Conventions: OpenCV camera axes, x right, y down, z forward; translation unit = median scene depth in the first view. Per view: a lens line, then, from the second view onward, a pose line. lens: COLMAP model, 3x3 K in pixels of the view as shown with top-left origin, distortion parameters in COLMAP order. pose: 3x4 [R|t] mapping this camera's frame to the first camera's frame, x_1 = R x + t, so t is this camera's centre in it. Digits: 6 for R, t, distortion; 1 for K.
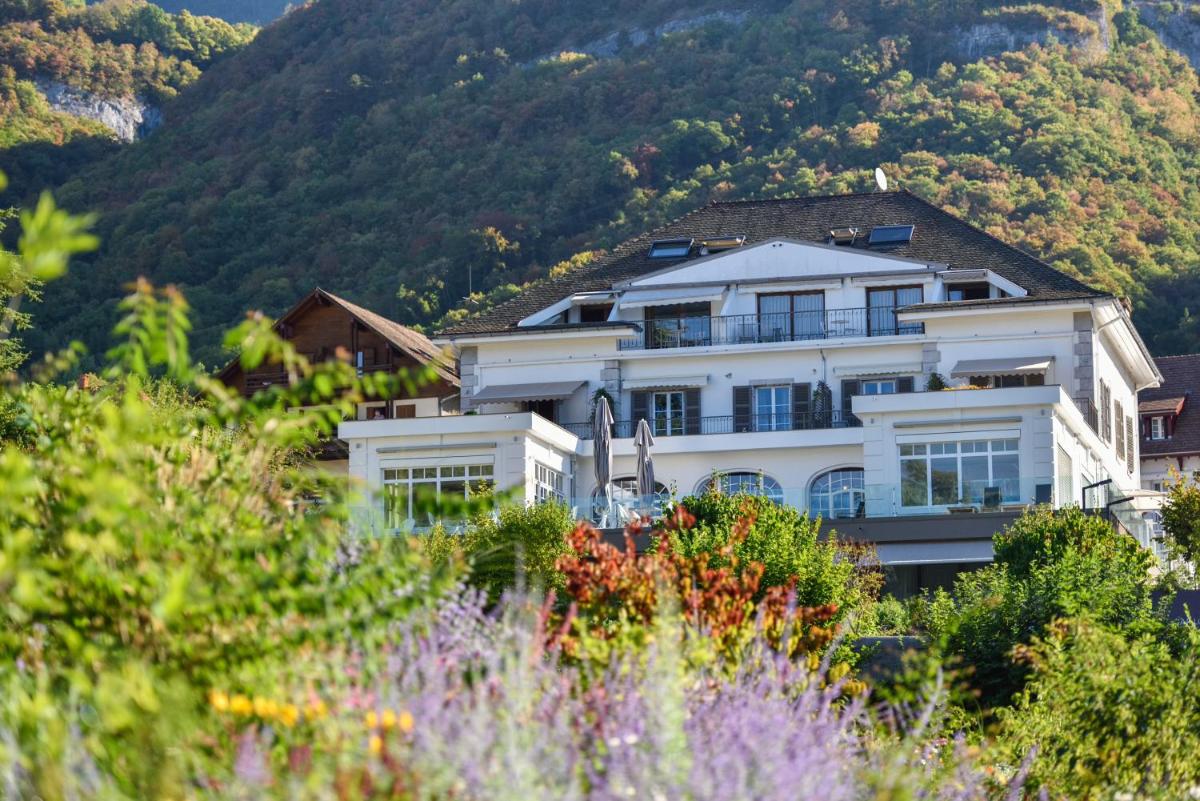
lens RADIAL K [[2807.7, 0, 600.0], [0, 2807.7, 400.5], [0, 0, 1]] dist [-0.021432, -0.525956]
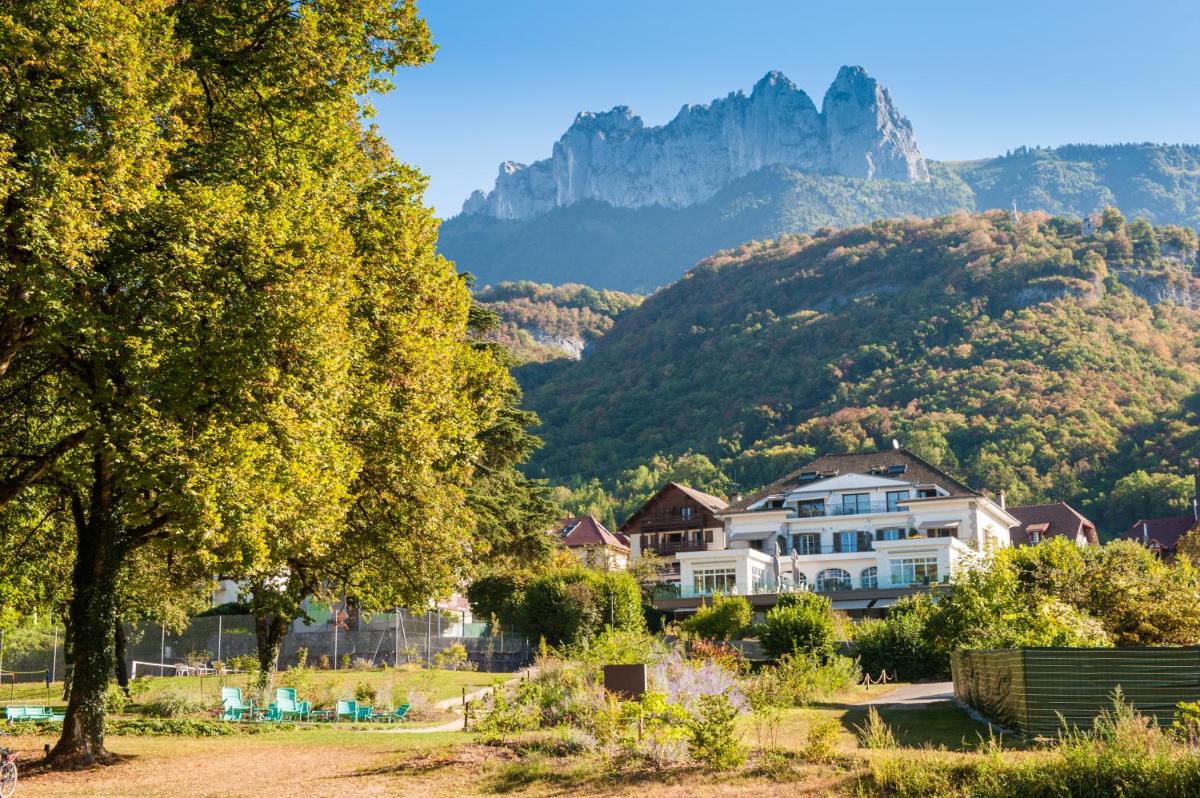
lens RADIAL K [[2011.0, 0, 600.0], [0, 2011.0, 399.0], [0, 0, 1]] dist [0.056689, 0.825381]
pose [[0.988962, -0.025970, -0.145878, 0.049595], [0.023921, 0.999589, -0.015780, -0.046869], [0.146228, 0.012116, 0.989177, -0.376052]]
